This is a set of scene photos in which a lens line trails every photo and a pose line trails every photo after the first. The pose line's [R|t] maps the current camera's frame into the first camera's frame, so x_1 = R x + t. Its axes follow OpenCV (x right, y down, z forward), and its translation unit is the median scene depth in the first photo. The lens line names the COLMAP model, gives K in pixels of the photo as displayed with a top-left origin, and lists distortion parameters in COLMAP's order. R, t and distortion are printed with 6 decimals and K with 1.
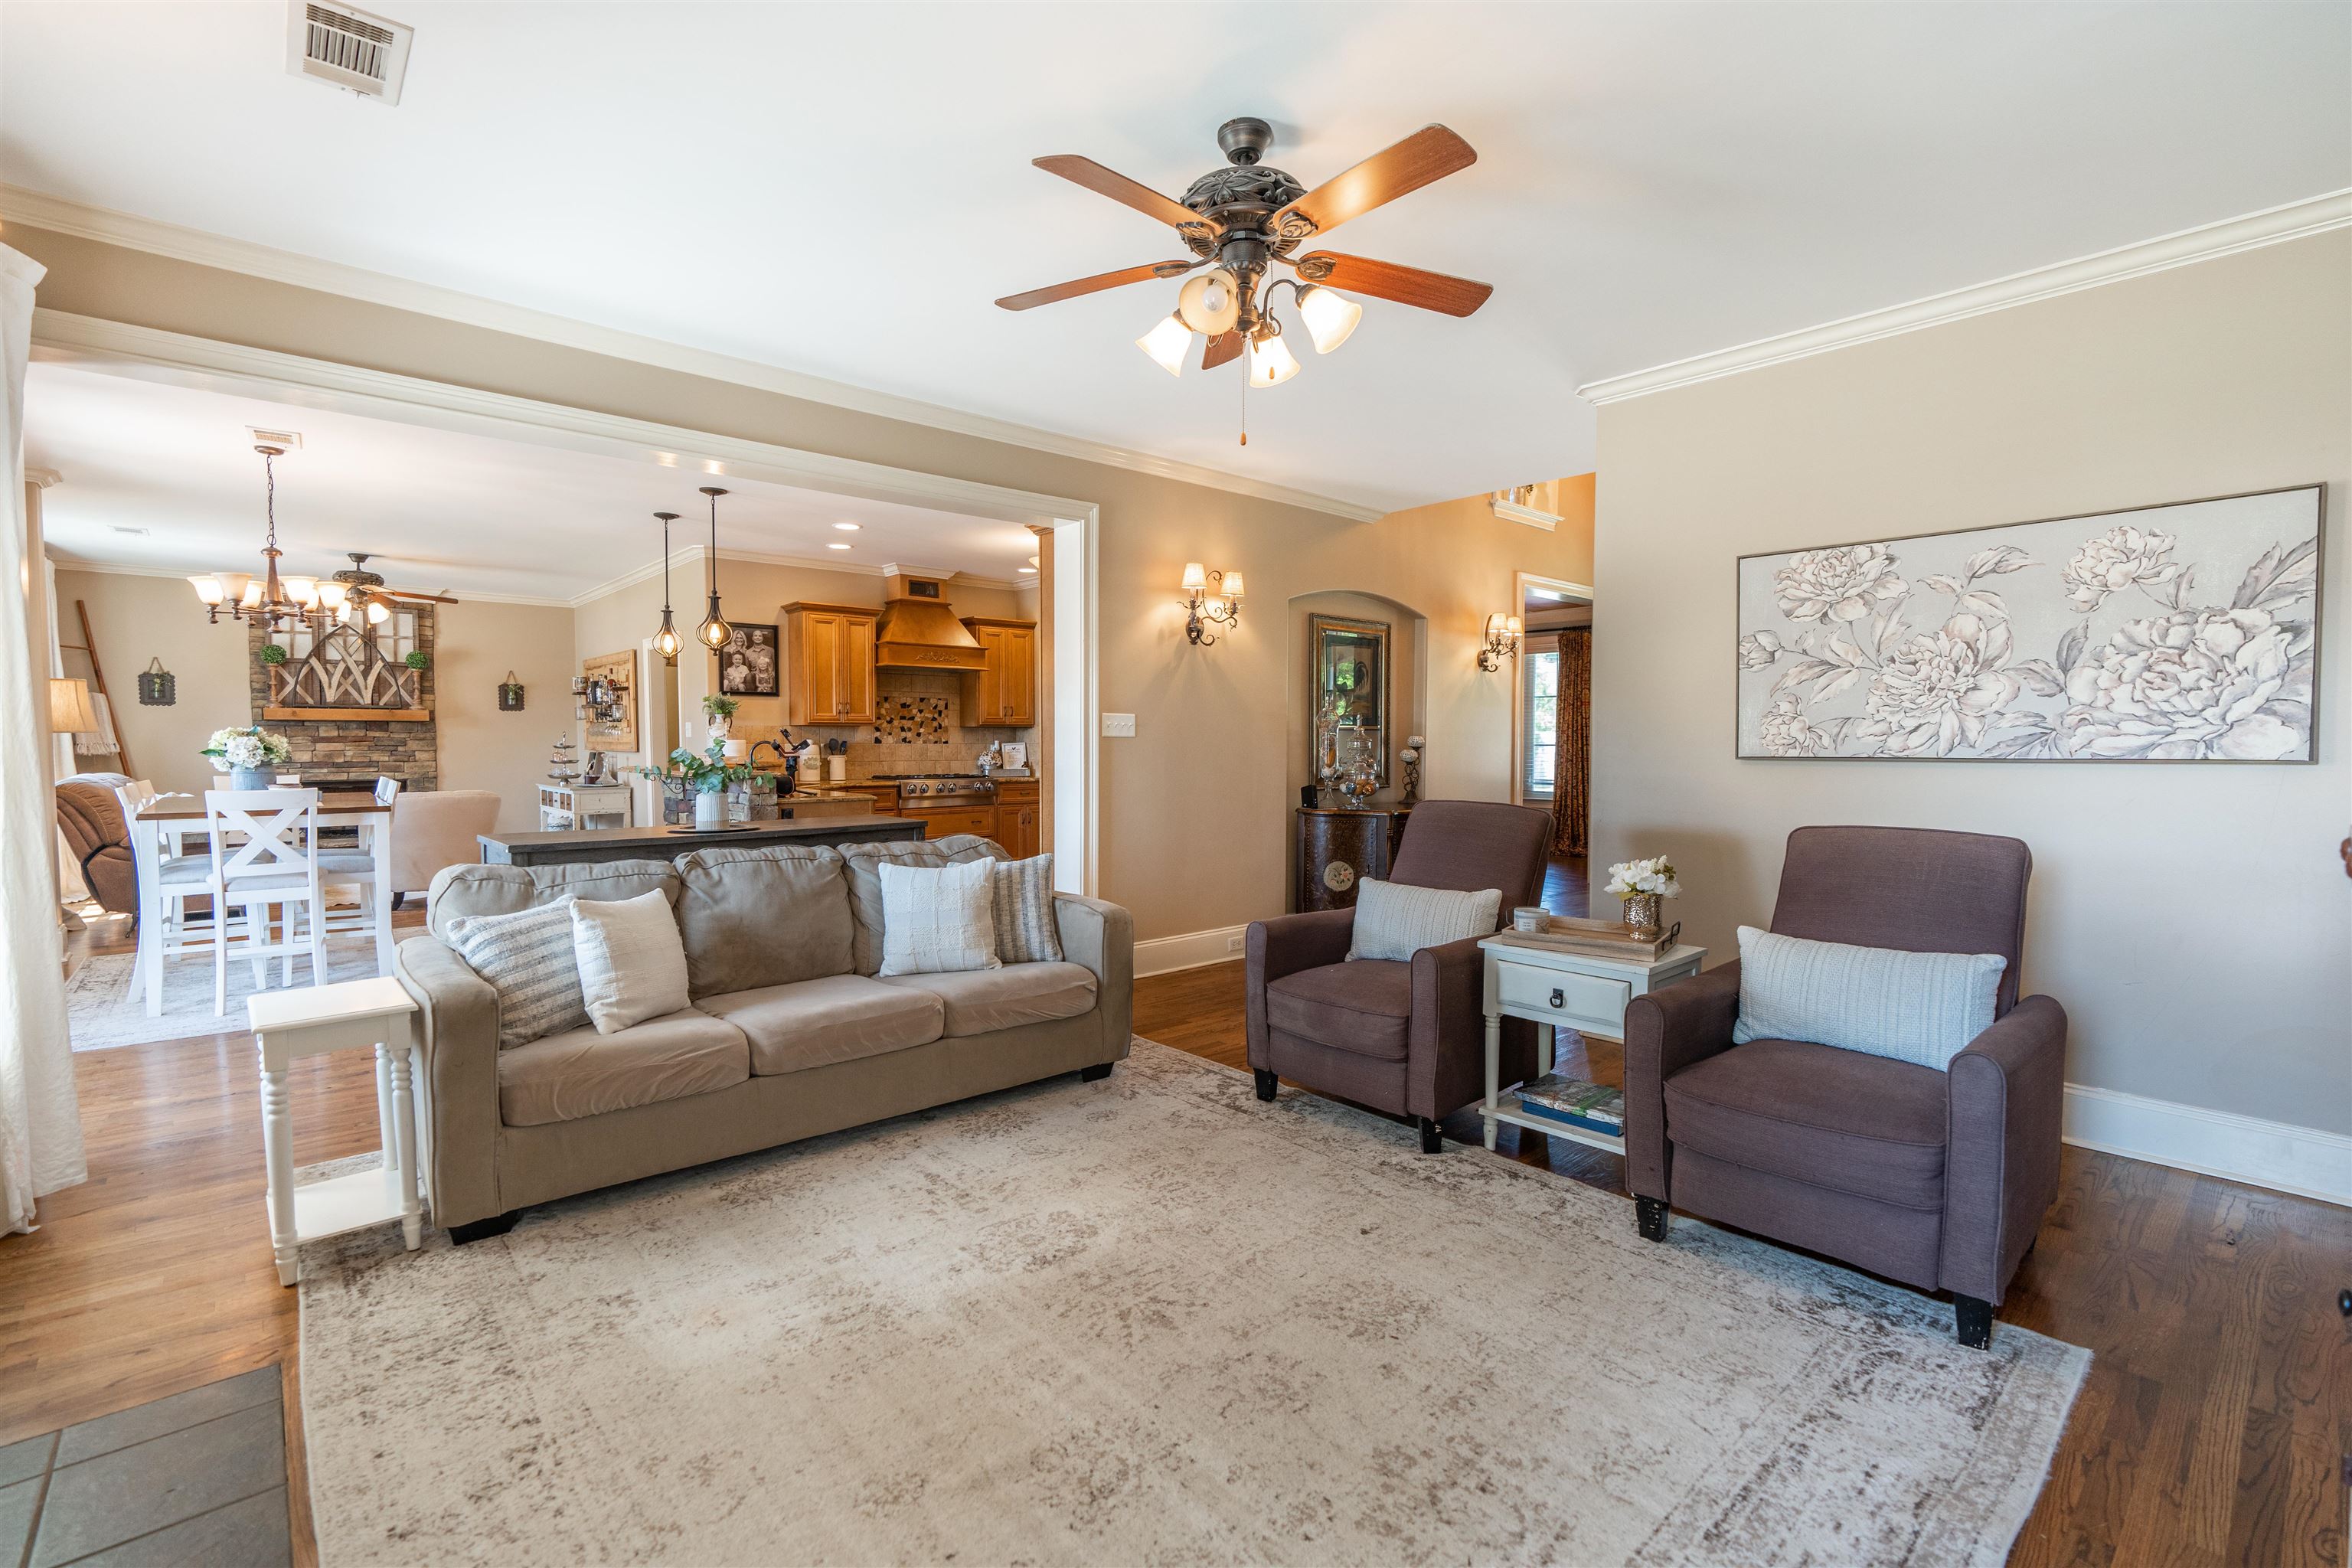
lens RADIAL K [[1063.2, 0, 1184.6], [0, 1063.2, 790.2], [0, 0, 1]] dist [-0.000562, -0.000175]
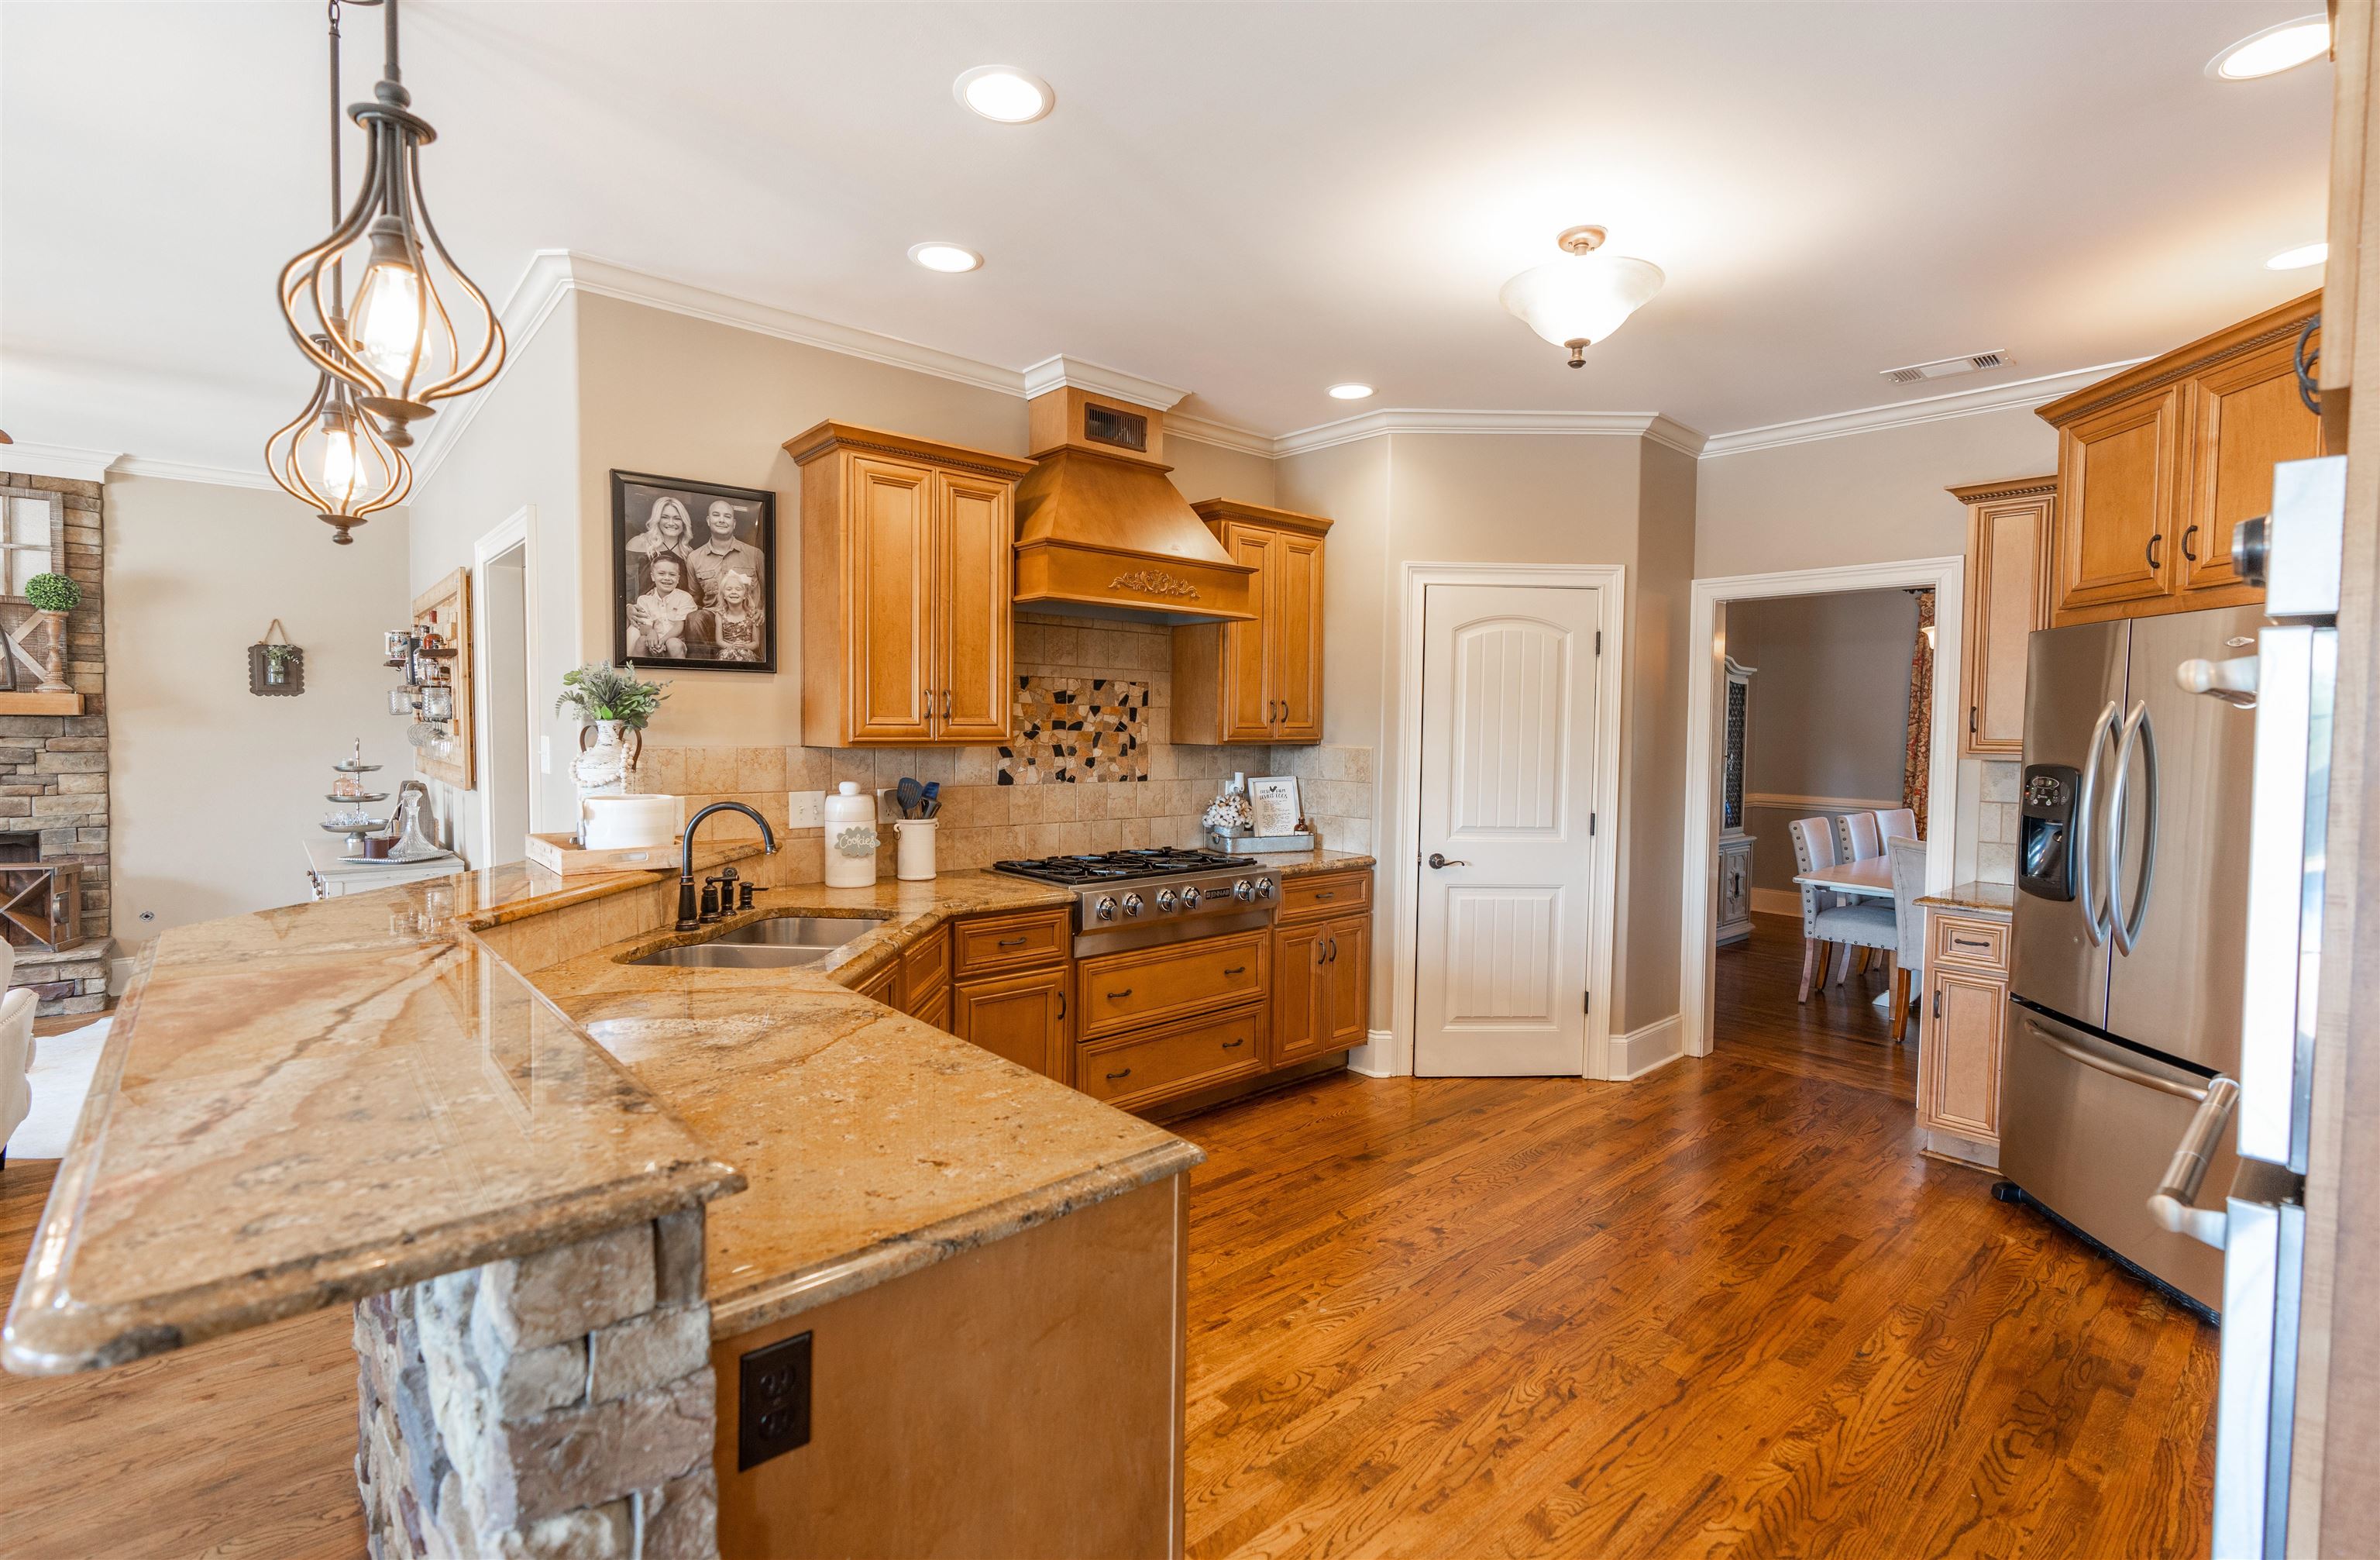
lens RADIAL K [[1084.1, 0, 1188.5], [0, 1084.1, 771.0], [0, 0, 1]] dist [-0.000096, -0.000025]
pose [[0.999854, 0.011677, -0.012461, -0.207989], [-0.011717, 0.999926, -0.003123, -0.048978], [0.012423, 0.003269, 0.999917, 0.560242]]
